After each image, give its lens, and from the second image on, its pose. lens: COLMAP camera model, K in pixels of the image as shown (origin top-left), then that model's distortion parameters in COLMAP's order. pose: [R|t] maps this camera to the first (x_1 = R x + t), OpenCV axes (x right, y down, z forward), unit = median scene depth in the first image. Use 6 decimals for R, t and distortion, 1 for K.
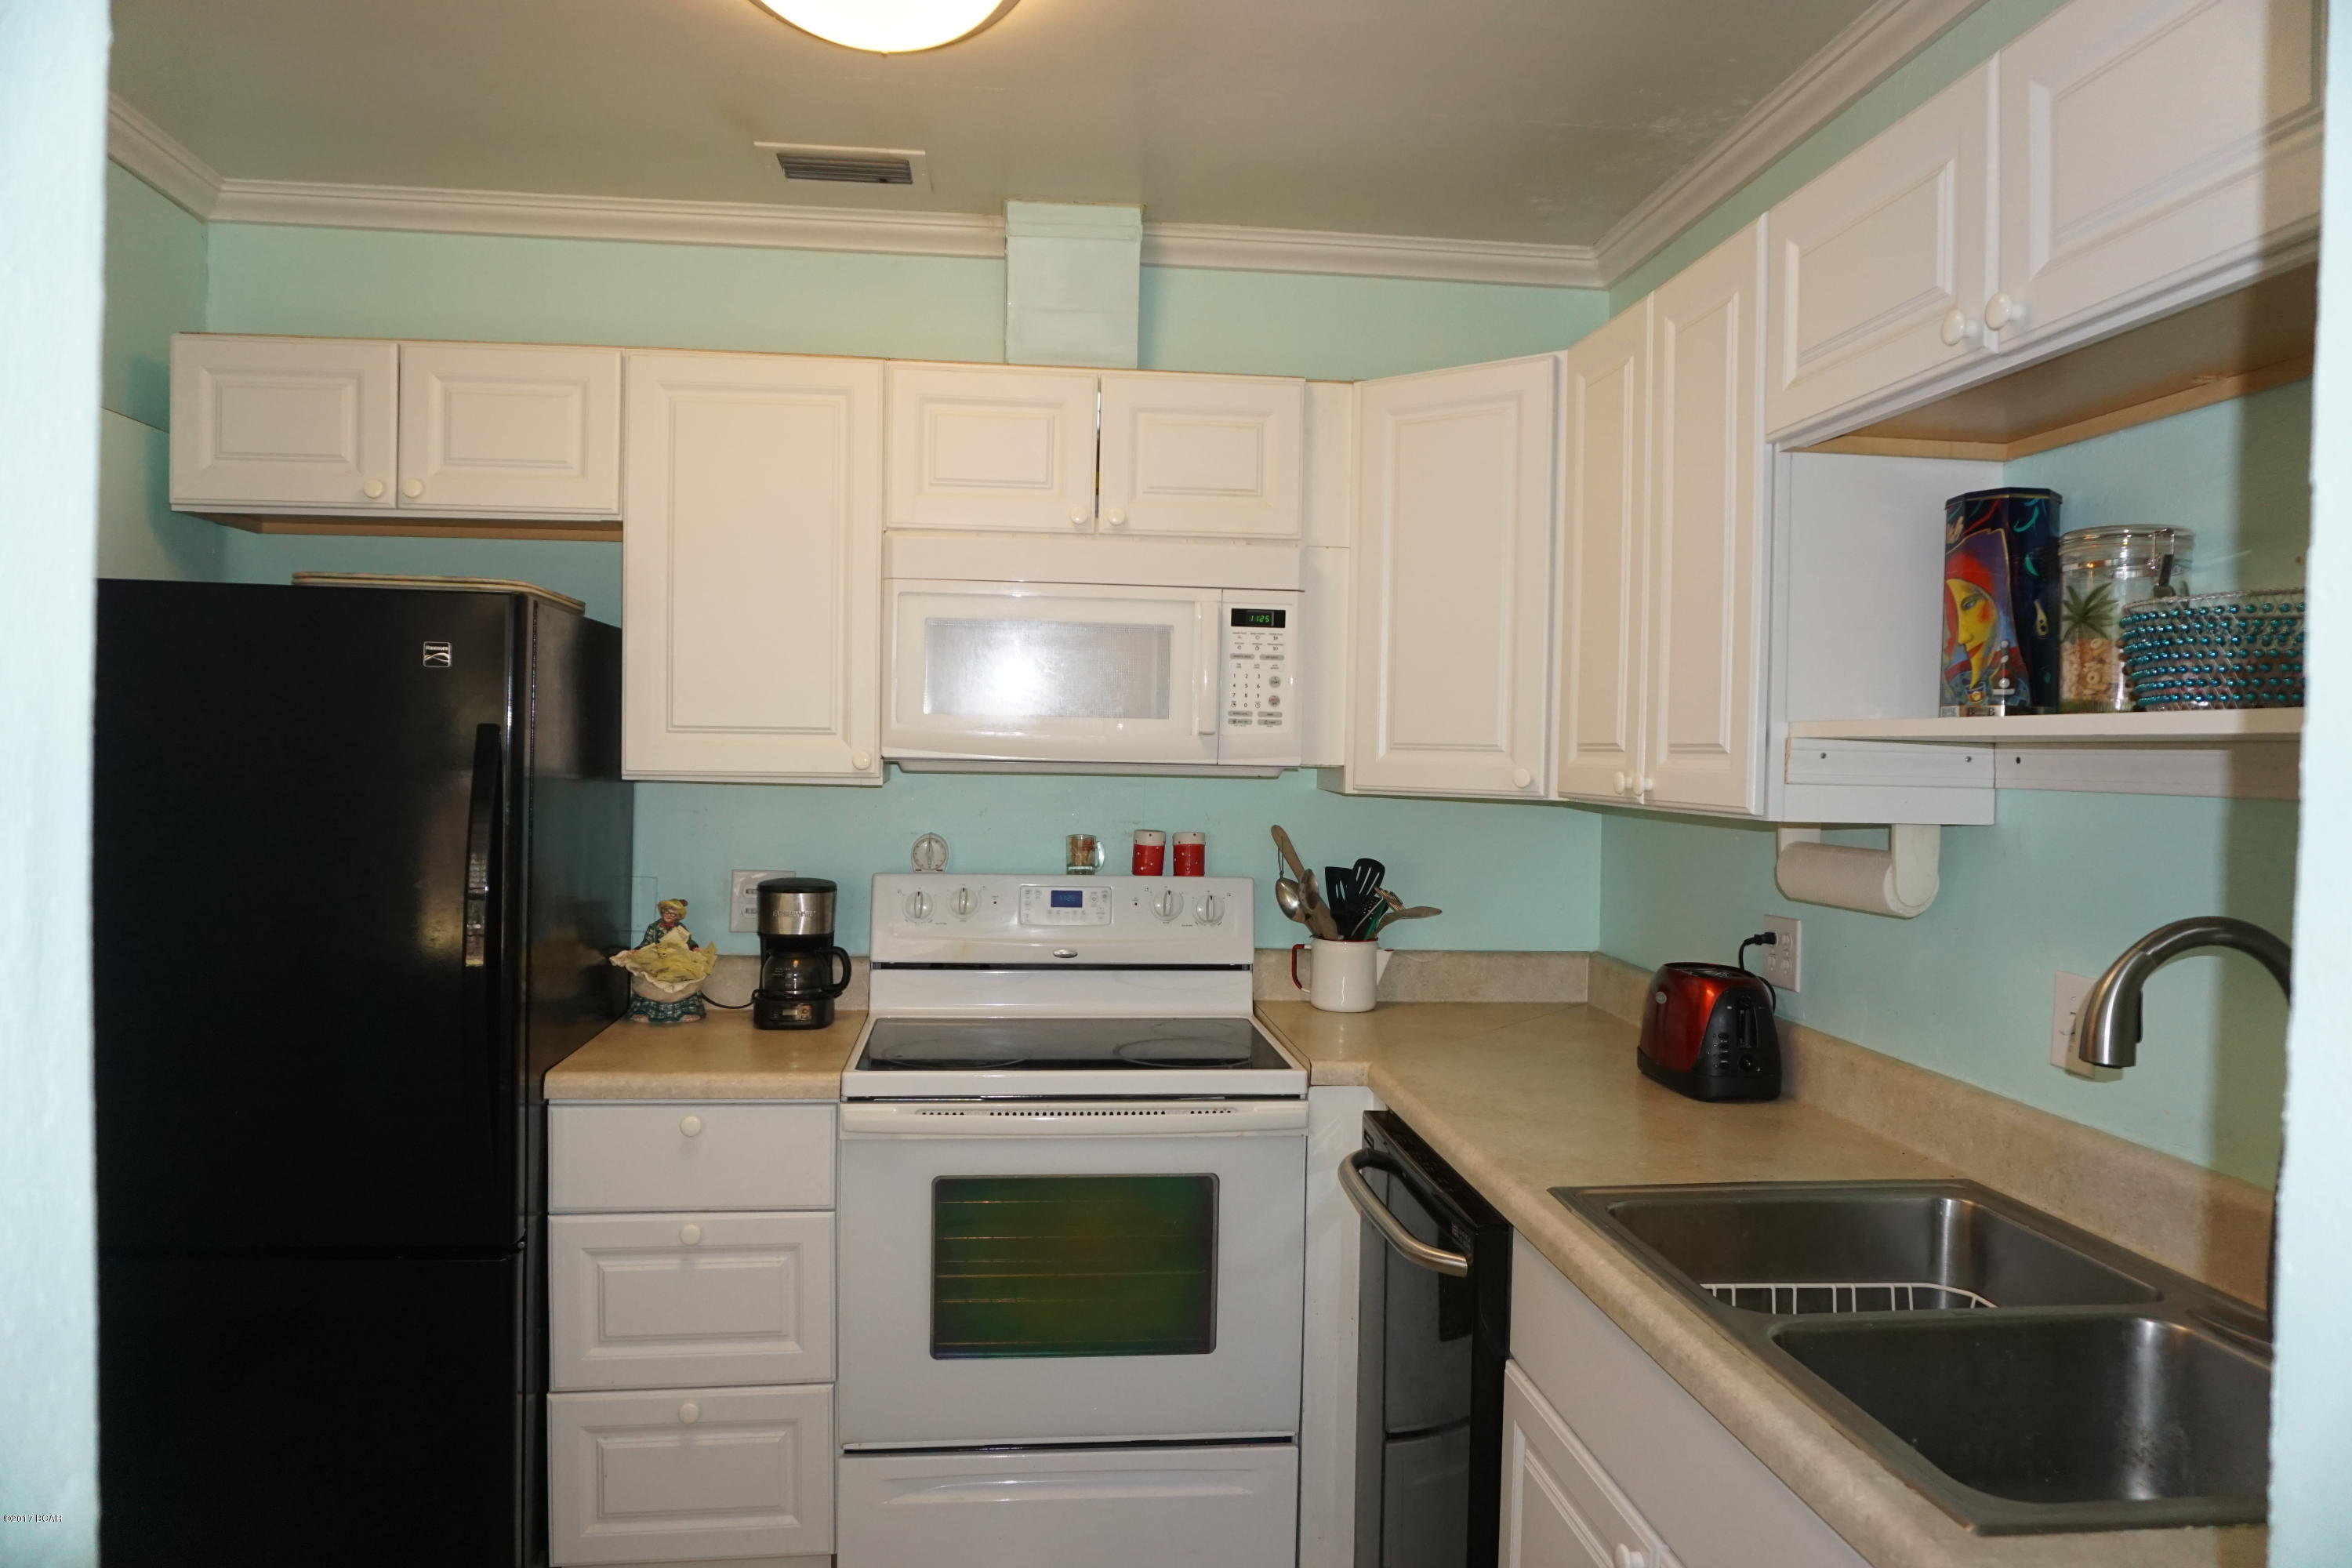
lens RADIAL K [[1609.9, 0, 1303.7], [0, 1609.9, 790.7], [0, 0, 1]] dist [-0.037702, -0.001680]
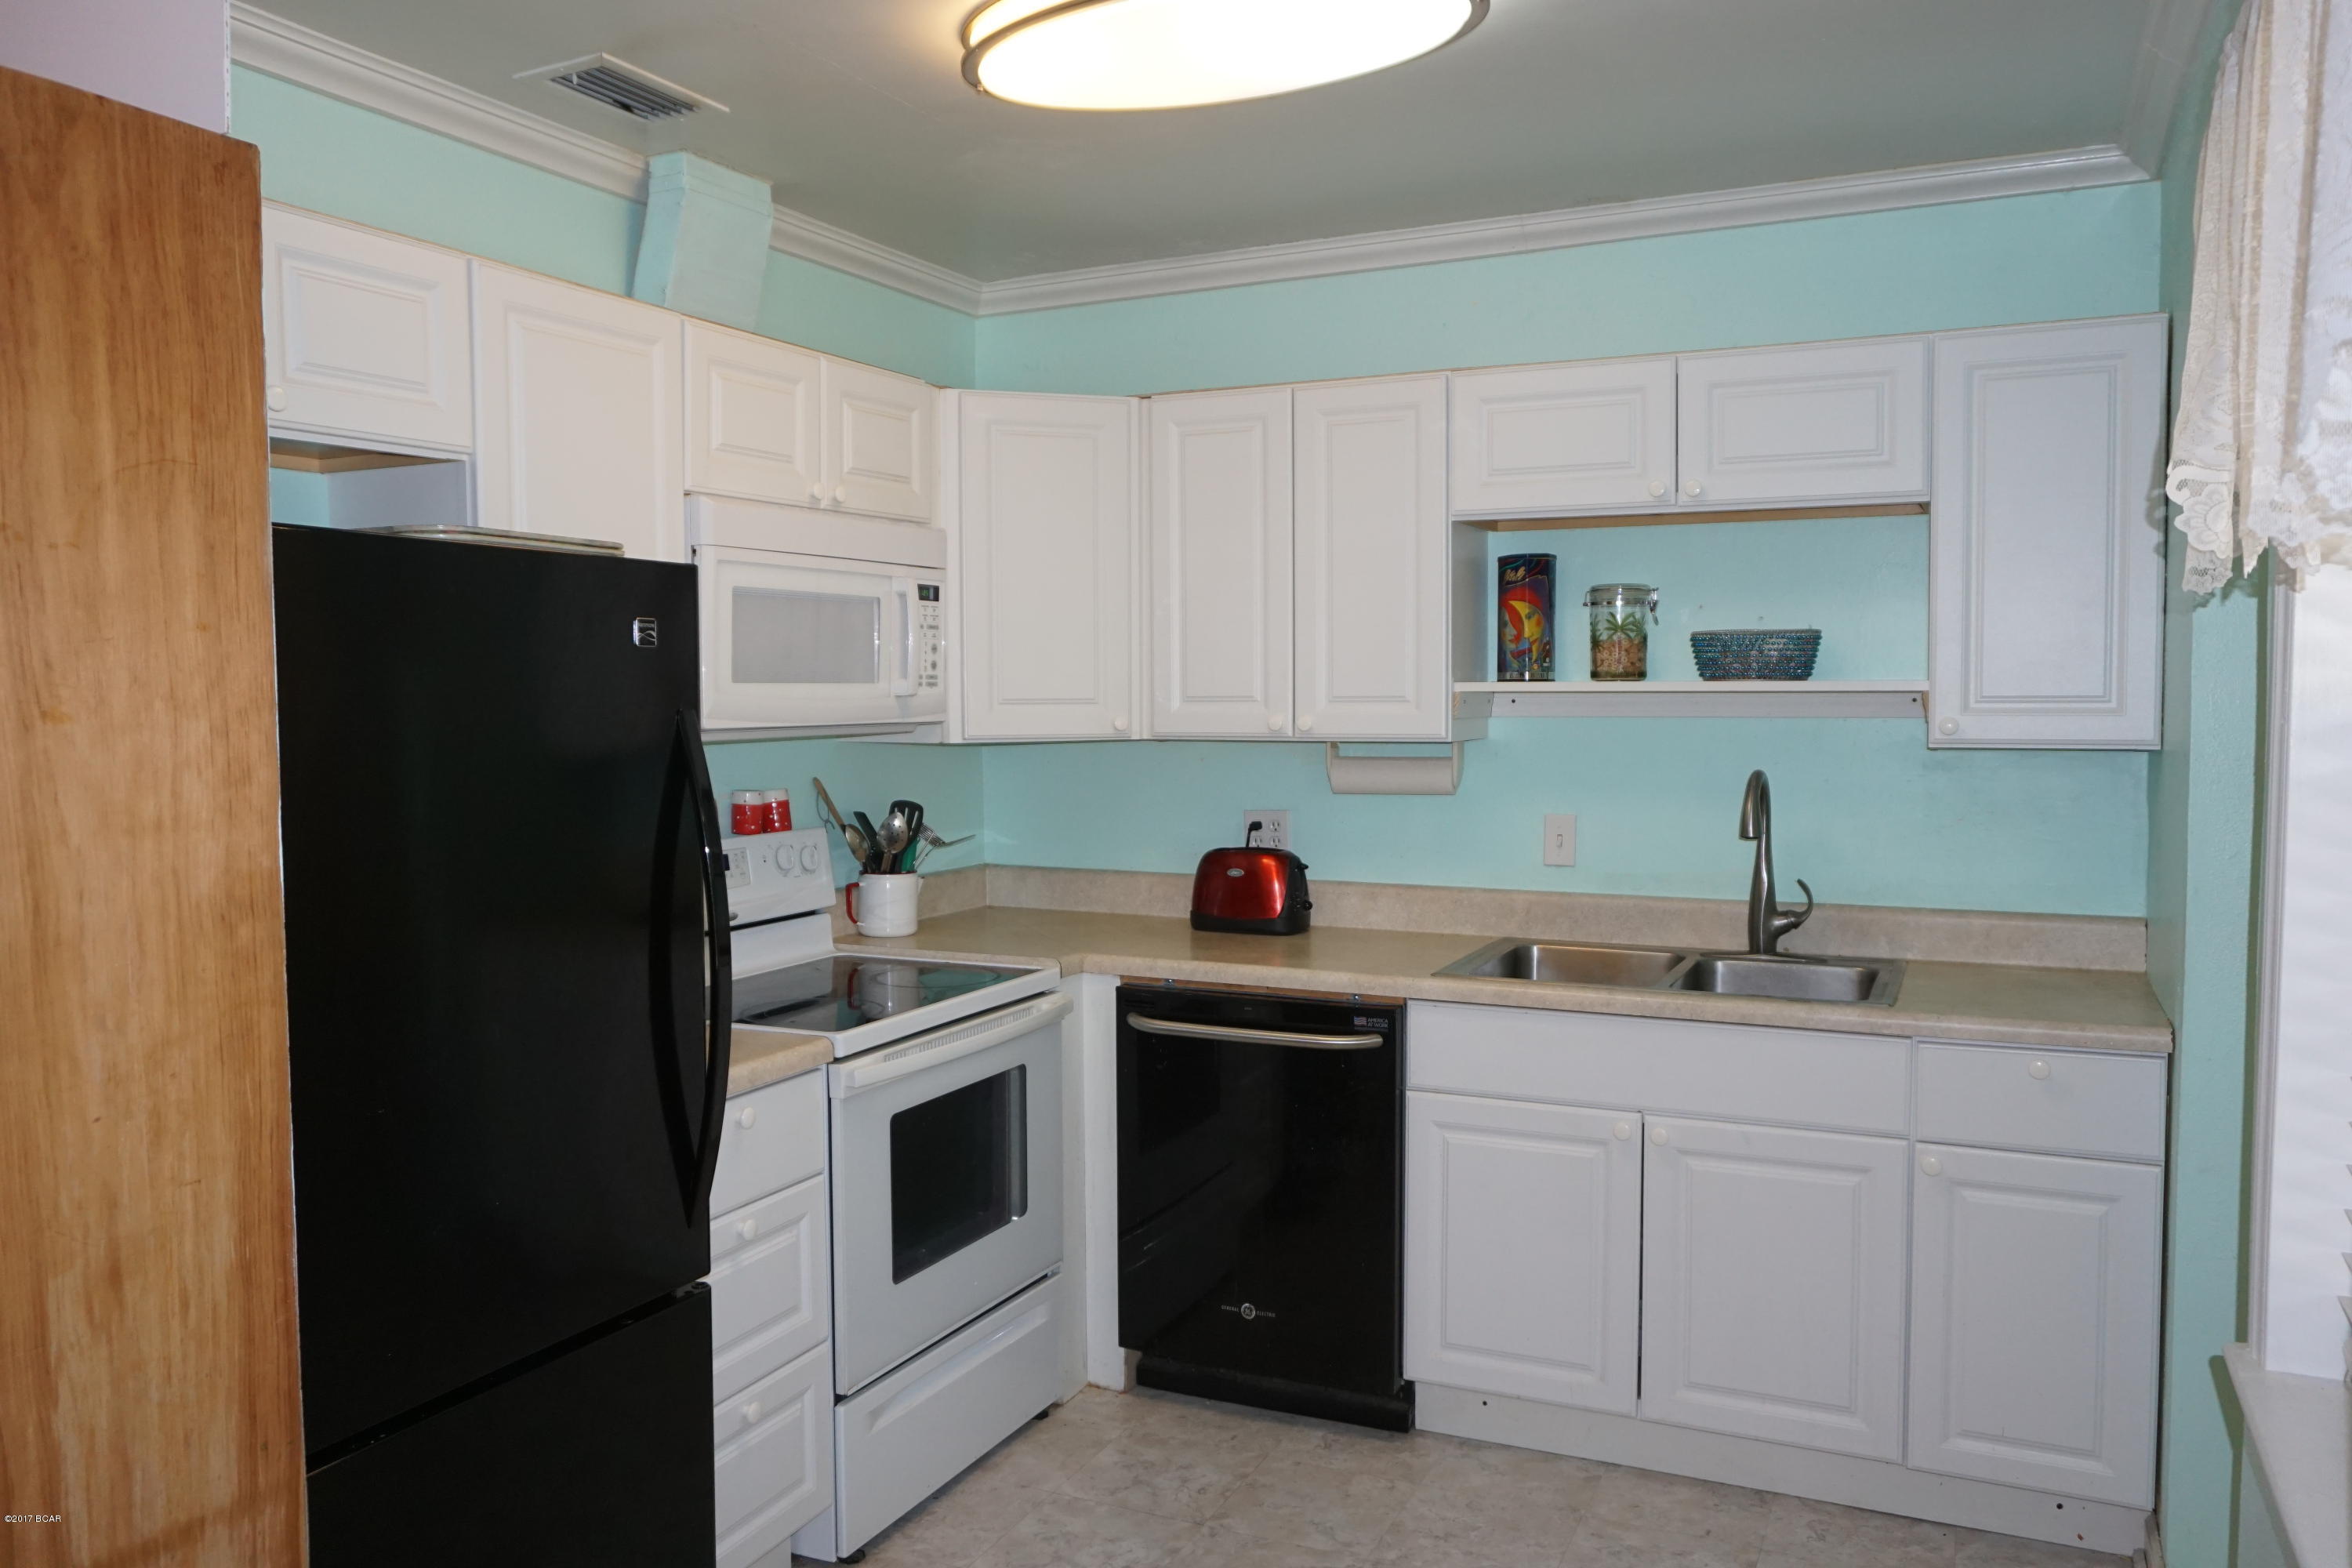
lens RADIAL K [[1720.5, 0, 1176.0], [0, 1720.5, 784.0], [0, 0, 1]] dist [-0.004336, -0.000885]
pose [[0.537979, -0.069302, 0.840105, -0.971559], [0.035761, 0.997594, 0.059393, -0.038456], [-0.842200, -0.001909, 0.539163, 0.195222]]
